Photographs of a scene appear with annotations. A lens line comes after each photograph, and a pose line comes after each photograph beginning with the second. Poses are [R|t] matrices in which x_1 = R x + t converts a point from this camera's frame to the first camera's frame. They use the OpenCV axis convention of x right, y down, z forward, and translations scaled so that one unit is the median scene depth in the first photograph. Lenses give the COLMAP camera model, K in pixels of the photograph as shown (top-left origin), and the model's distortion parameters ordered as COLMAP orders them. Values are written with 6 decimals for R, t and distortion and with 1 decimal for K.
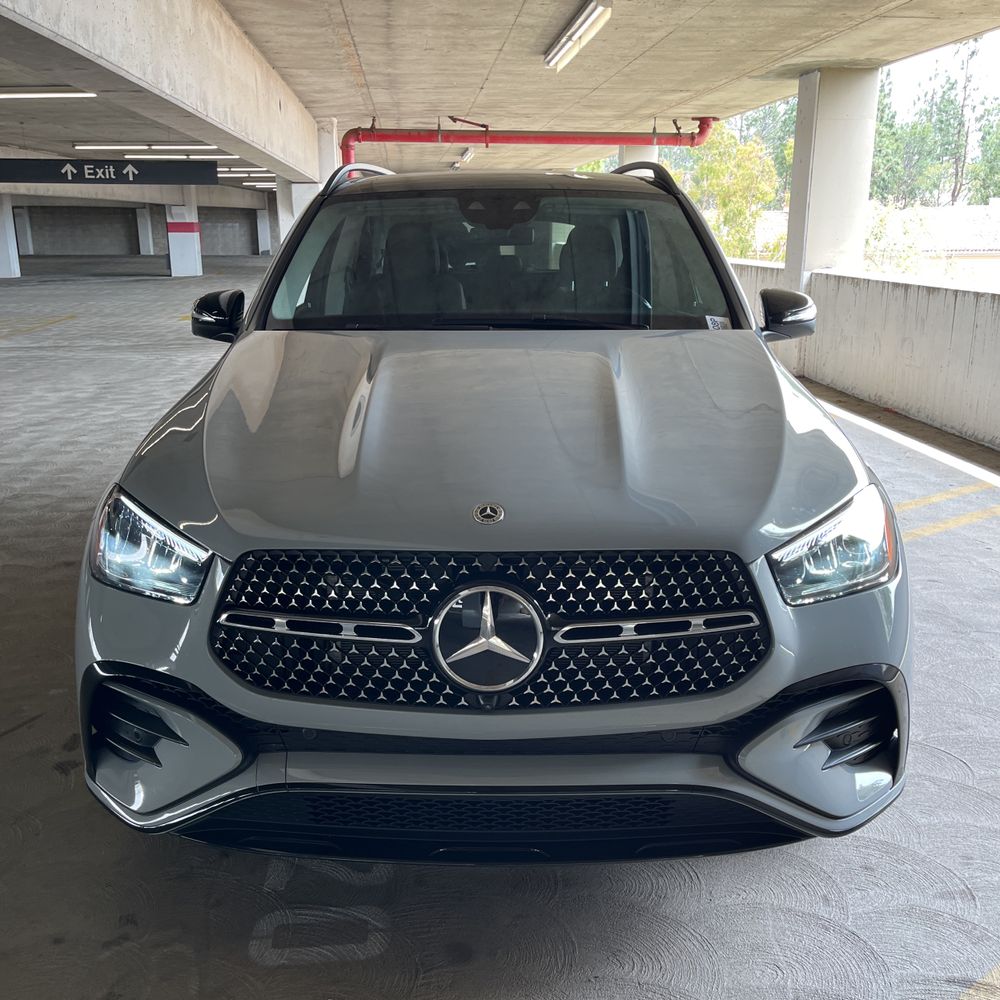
lens RADIAL K [[1020.9, 0, 492.6], [0, 1020.9, 503.4], [0, 0, 1]] dist [0.041928, -0.036999]
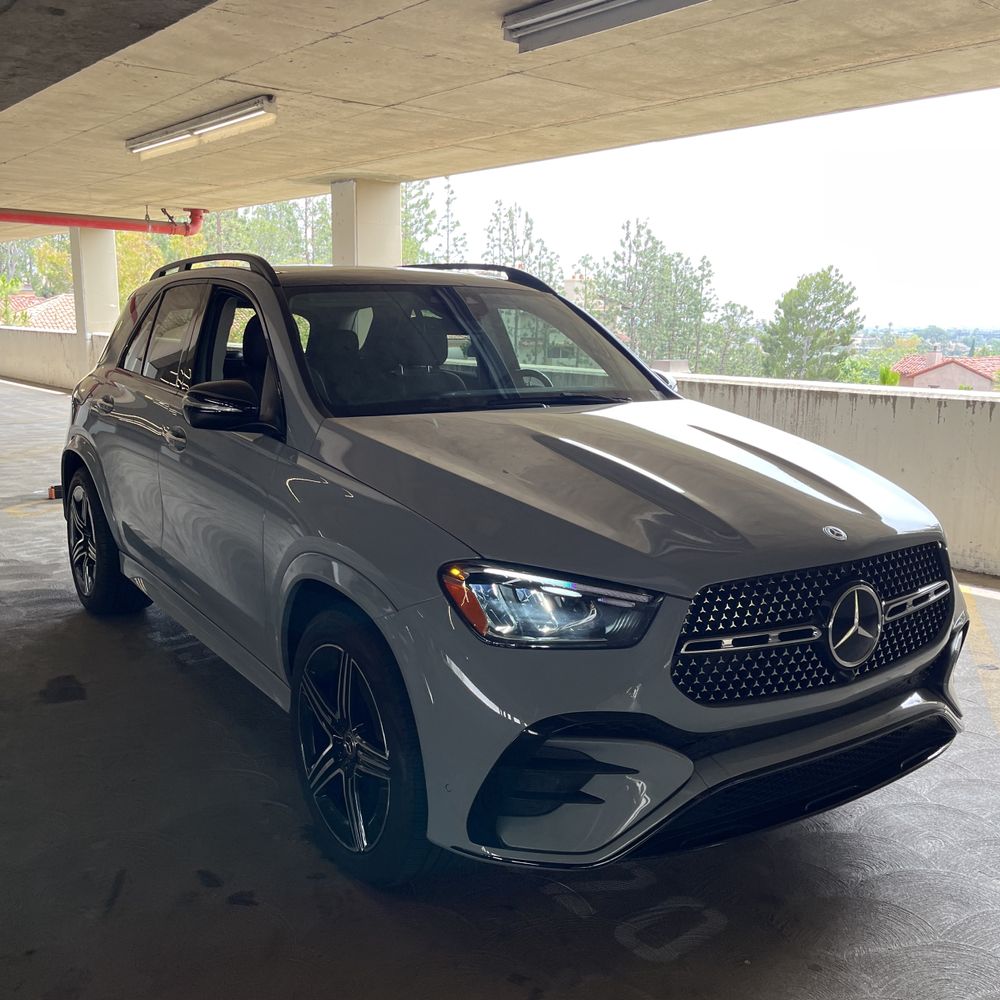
lens RADIAL K [[1020.9, 0, 492.6], [0, 1020.9, 503.4], [0, 0, 1]] dist [0.041928, -0.036999]
pose [[0.822822, -0.091849, 0.560828, -1.078213], [0.135846, 0.990033, -0.037166, -0.039163], [-0.551824, 0.106767, 0.827098, 0.125931]]
